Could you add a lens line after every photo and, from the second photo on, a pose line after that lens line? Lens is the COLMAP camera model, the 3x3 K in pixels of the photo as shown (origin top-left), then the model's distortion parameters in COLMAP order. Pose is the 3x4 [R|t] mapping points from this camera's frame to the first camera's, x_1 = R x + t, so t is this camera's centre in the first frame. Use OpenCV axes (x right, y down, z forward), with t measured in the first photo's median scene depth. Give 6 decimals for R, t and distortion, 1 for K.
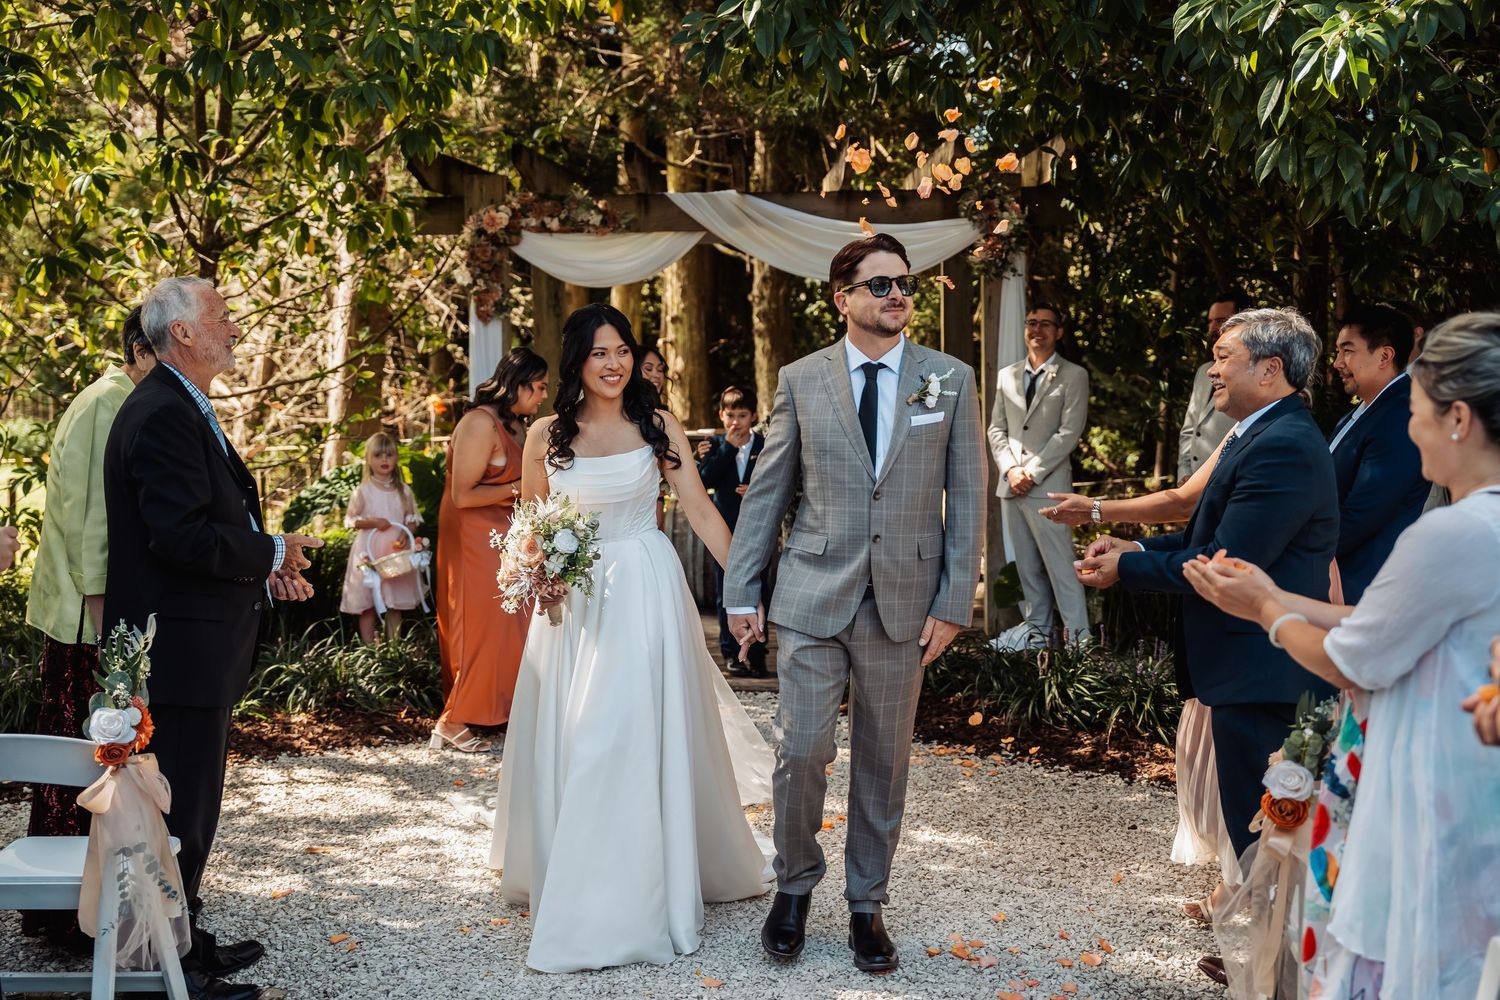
lens RADIAL K [[1856.6, 0, 741.1], [0, 1856.6, 509.2], [0, 0, 1]] dist [0.114905, 0.042309]
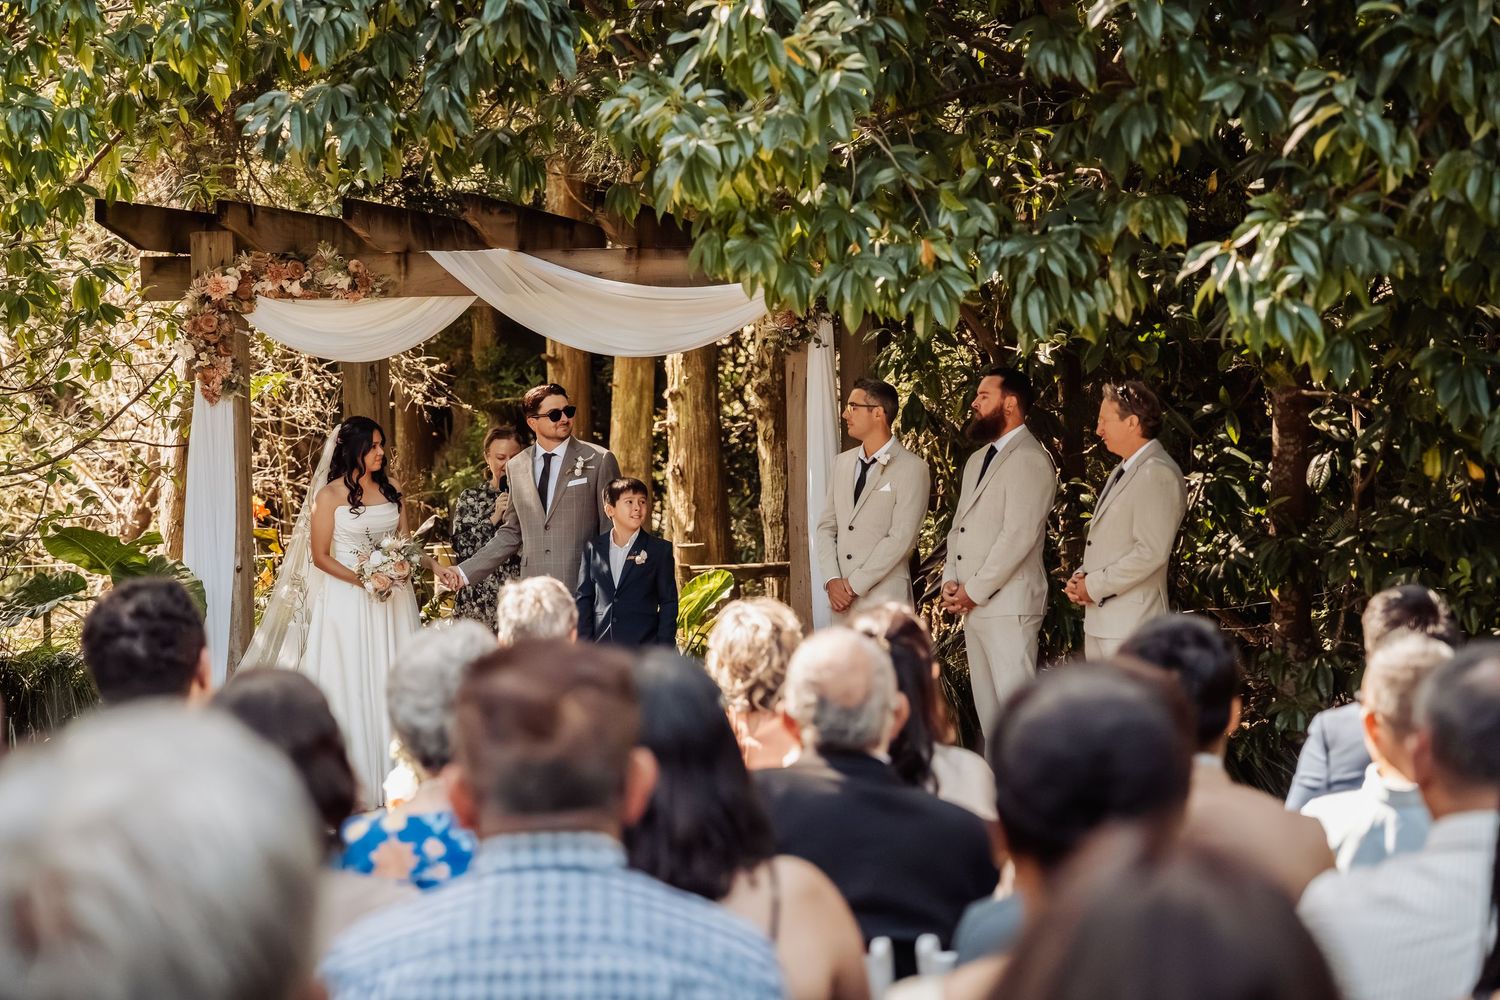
lens RADIAL K [[2986.0, 0, 746.3], [0, 2986.0, 502.7], [0, 0, 1]] dist [0.330751, 0.031942]
pose [[0.990629, 0.002450, -0.136557, 0.299392], [-0.011127, 0.997963, -0.062813, 0.029921], [0.136125, 0.063744, 0.988639, -0.336886]]
